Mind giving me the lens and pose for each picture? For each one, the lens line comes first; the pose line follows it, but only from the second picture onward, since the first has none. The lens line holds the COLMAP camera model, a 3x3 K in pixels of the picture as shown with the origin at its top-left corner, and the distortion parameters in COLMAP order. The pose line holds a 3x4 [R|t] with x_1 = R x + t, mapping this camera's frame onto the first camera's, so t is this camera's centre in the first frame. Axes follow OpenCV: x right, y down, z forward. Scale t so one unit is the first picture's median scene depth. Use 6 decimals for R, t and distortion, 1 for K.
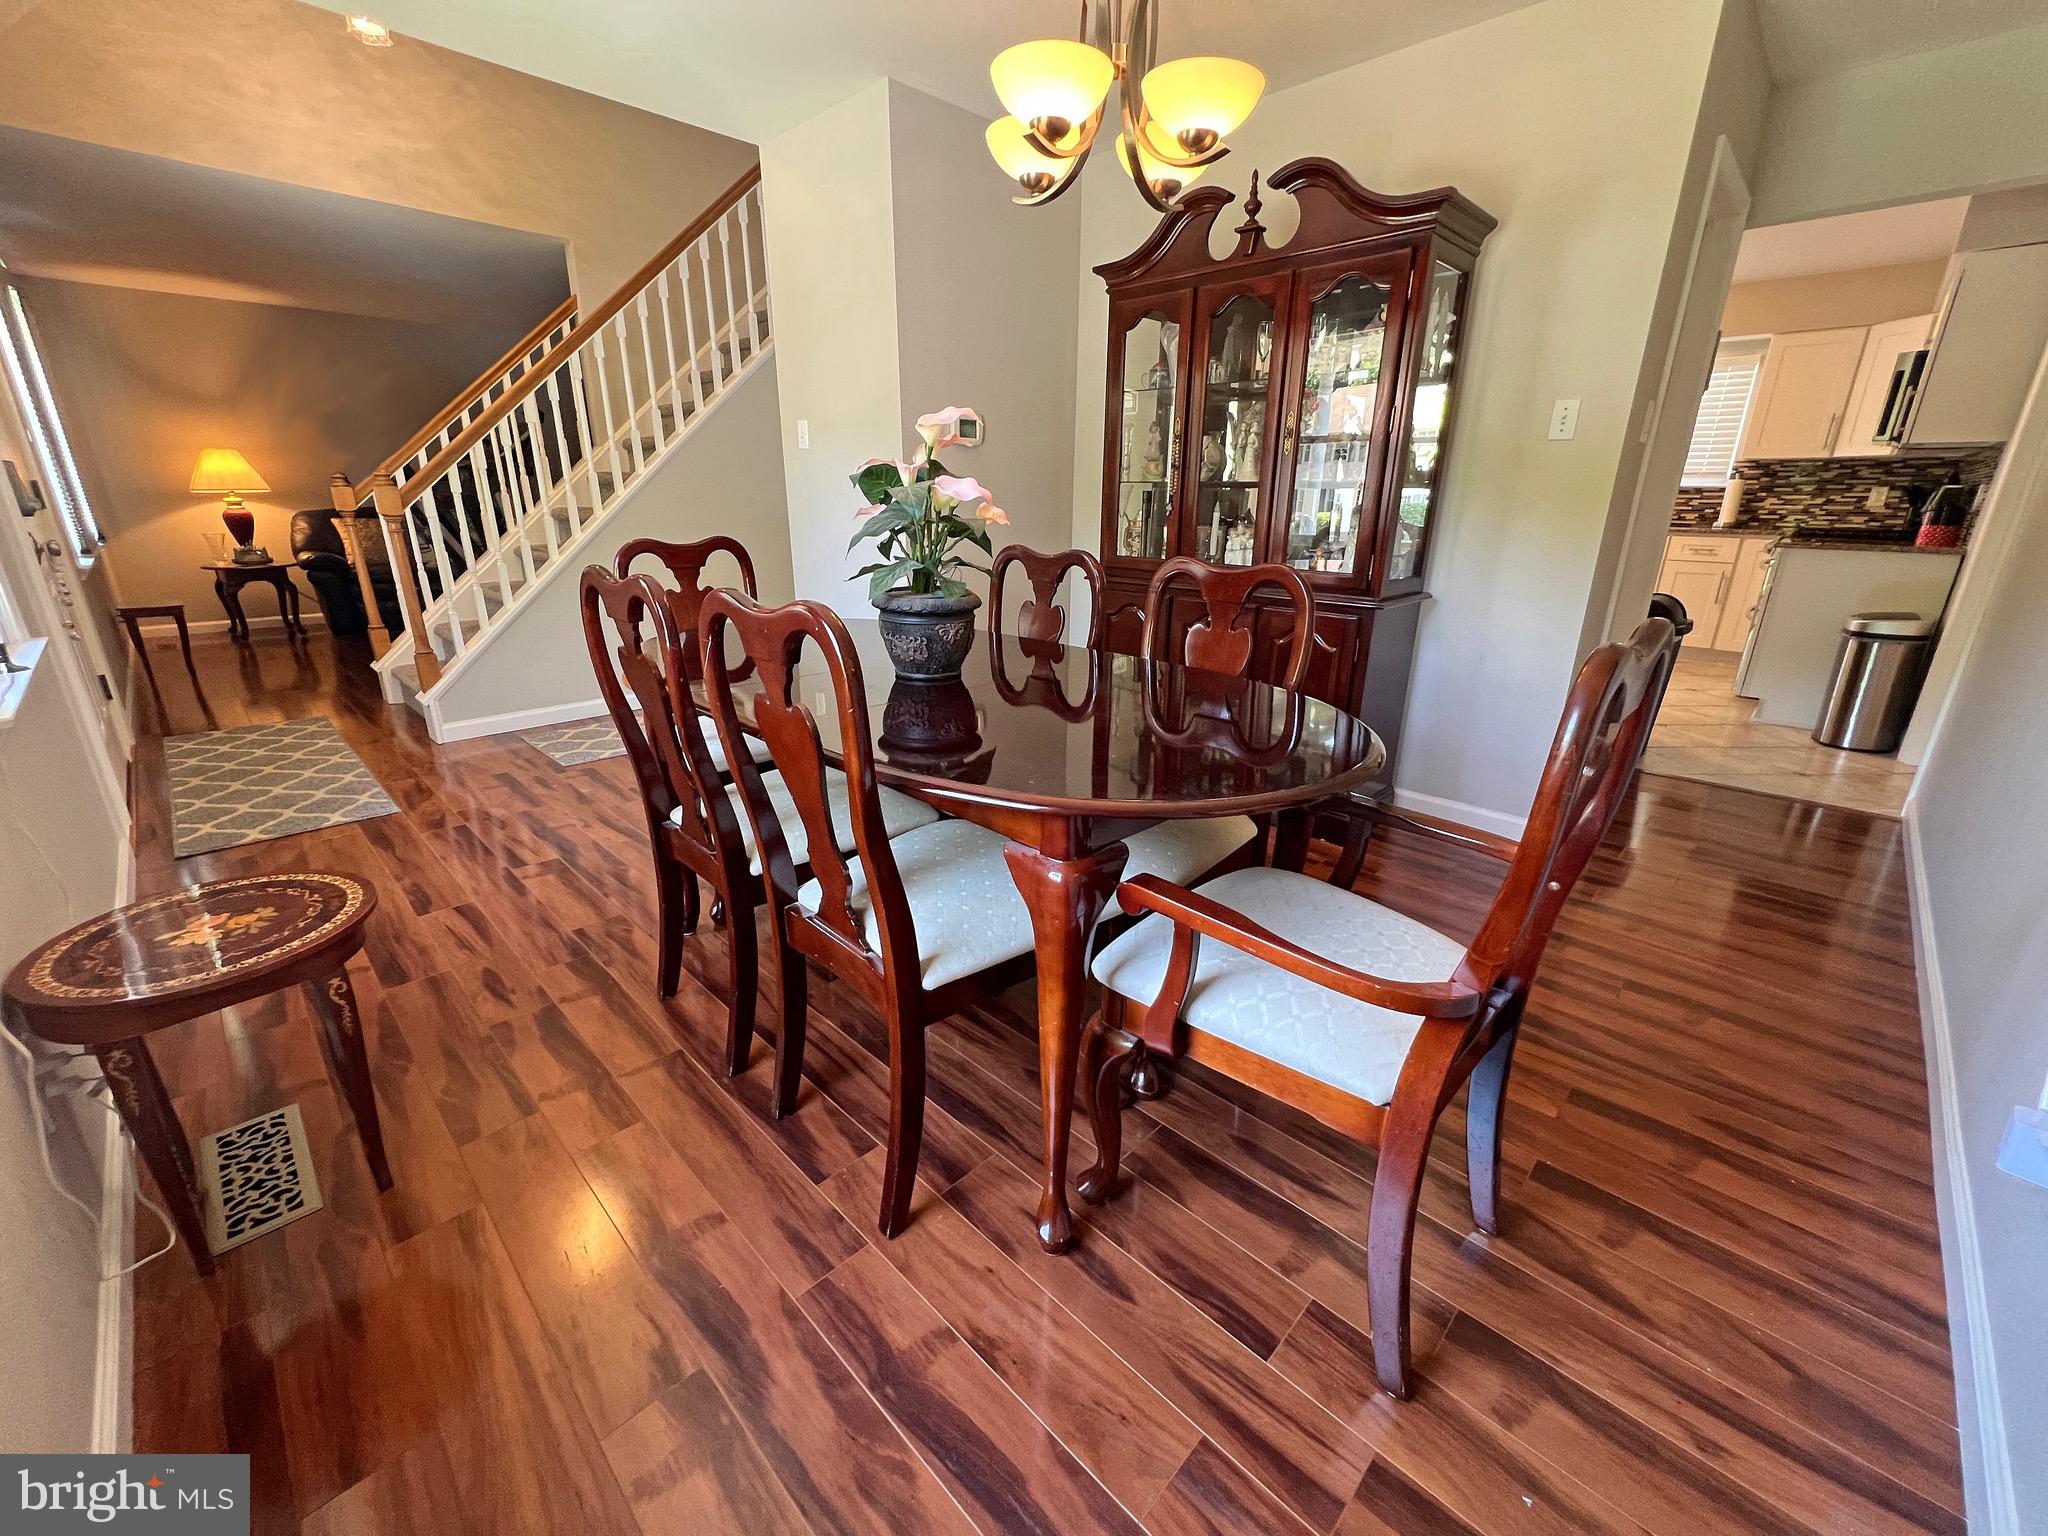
lens RADIAL K [[823.5, 0, 1023.7], [0, 823.5, 764.1], [0, 0, 1]] dist [0.001612, -0.000151]
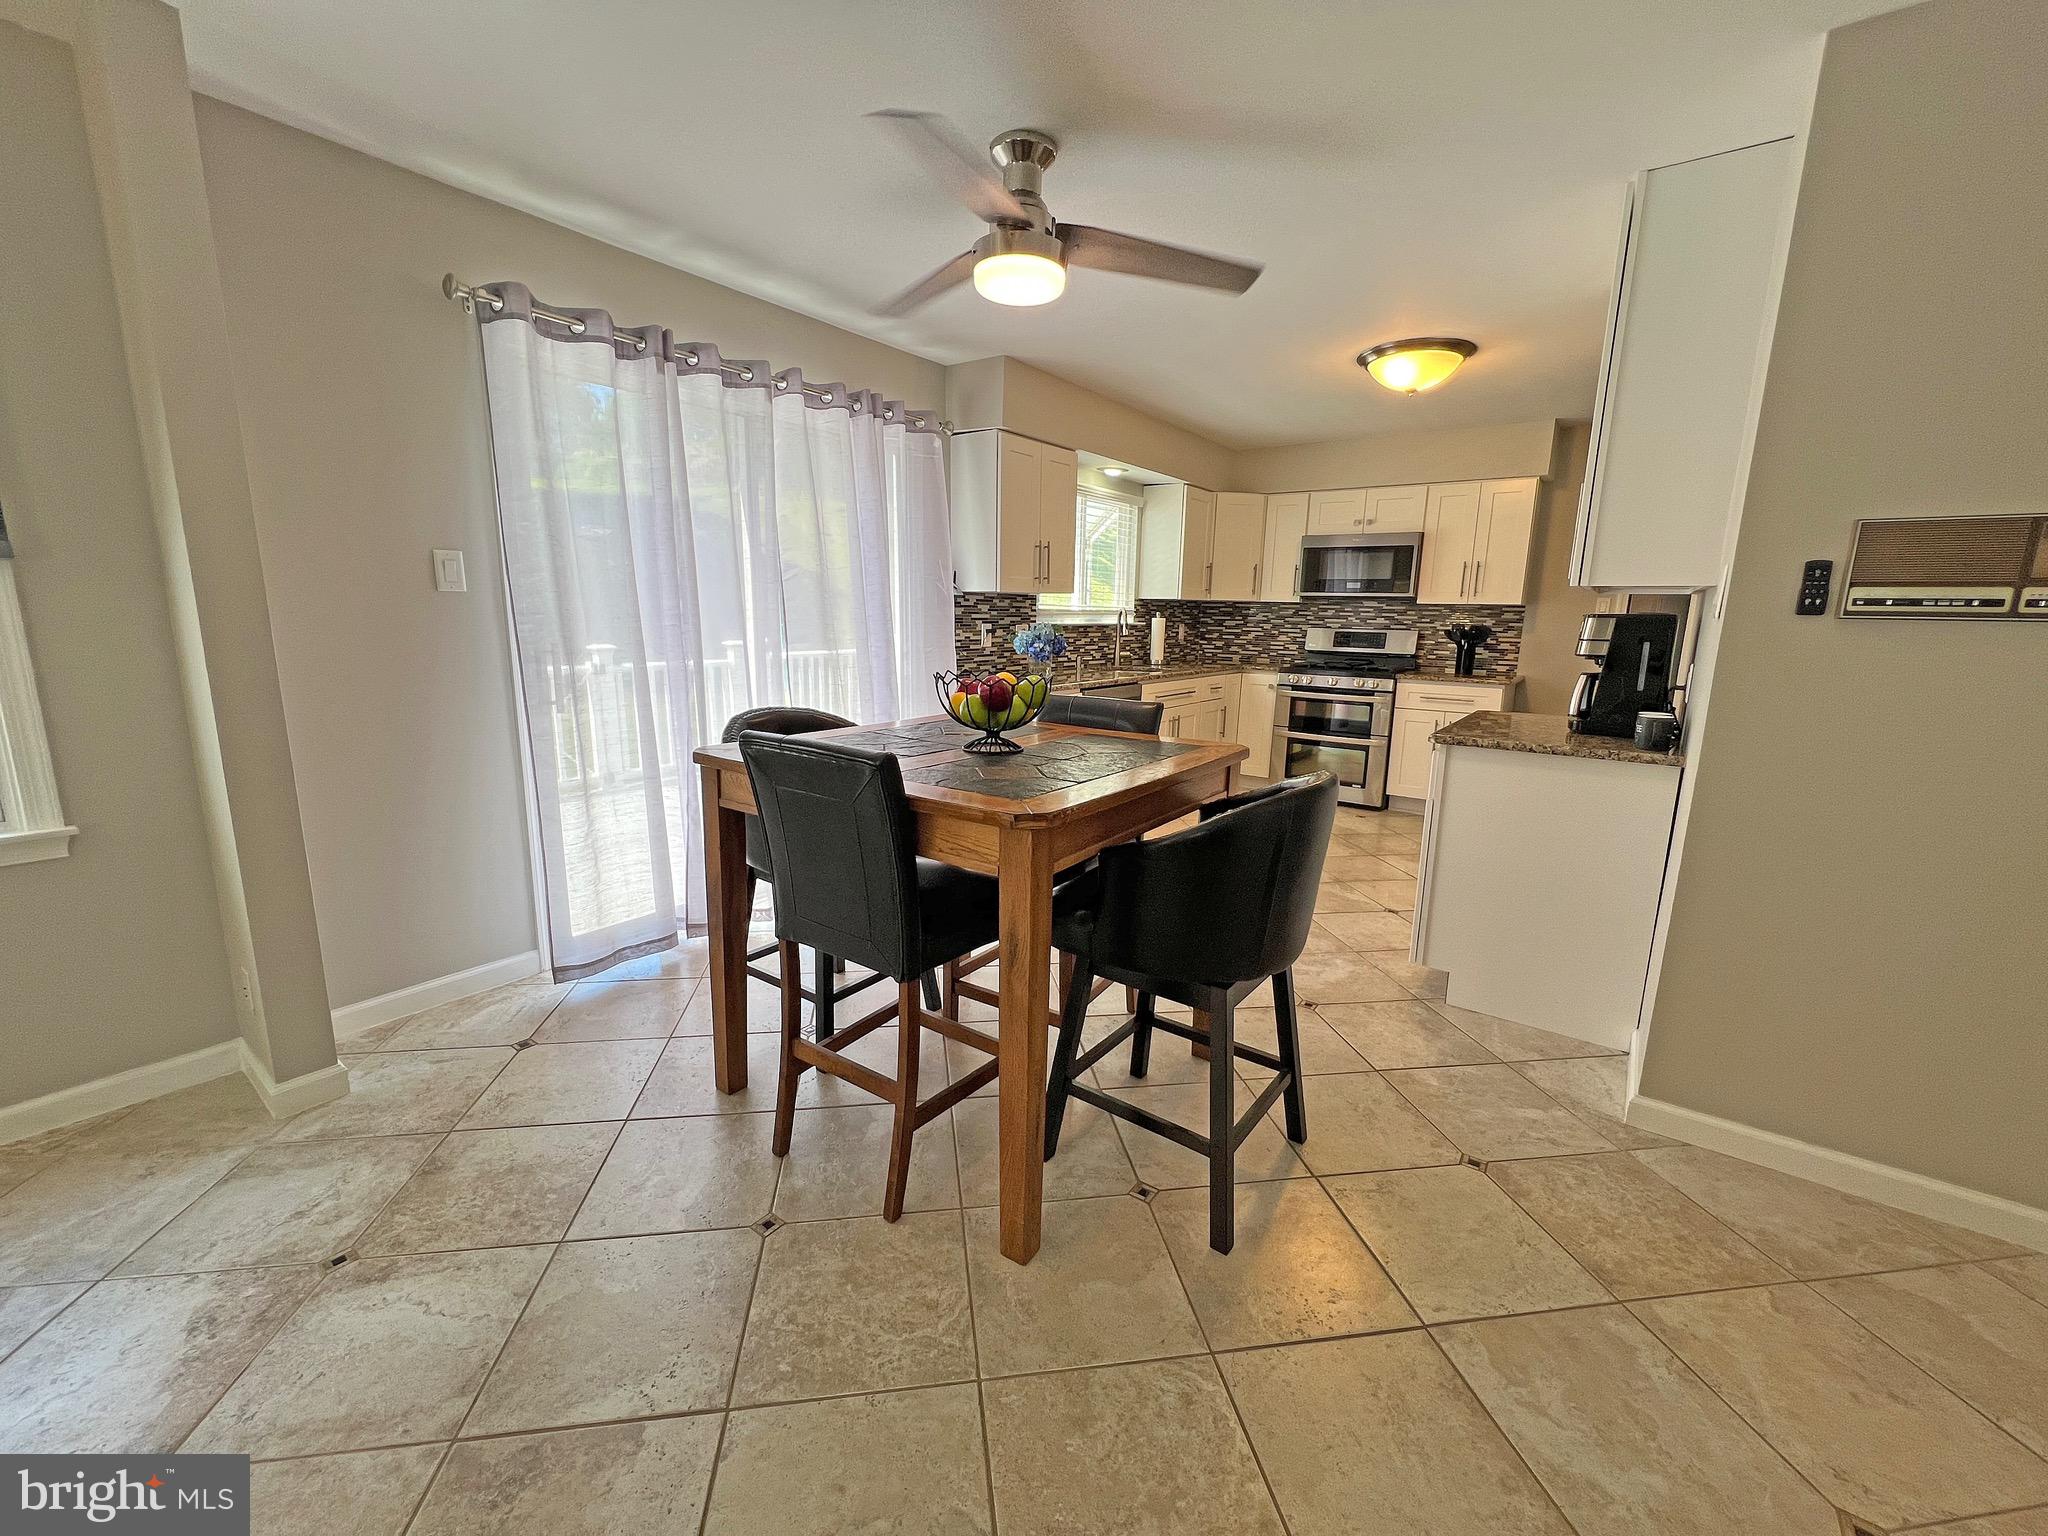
lens RADIAL K [[821.7, 0, 1021.0], [0, 821.7, 770.5], [0, 0, 1]] dist [-0.001490, 0.000634]
pose [[-0.134744, -0.195373, 0.971429, -0.122684], [0.299942, 0.926333, 0.227907, -0.463765], [-0.944393, 0.322082, -0.066217, 1.320333]]
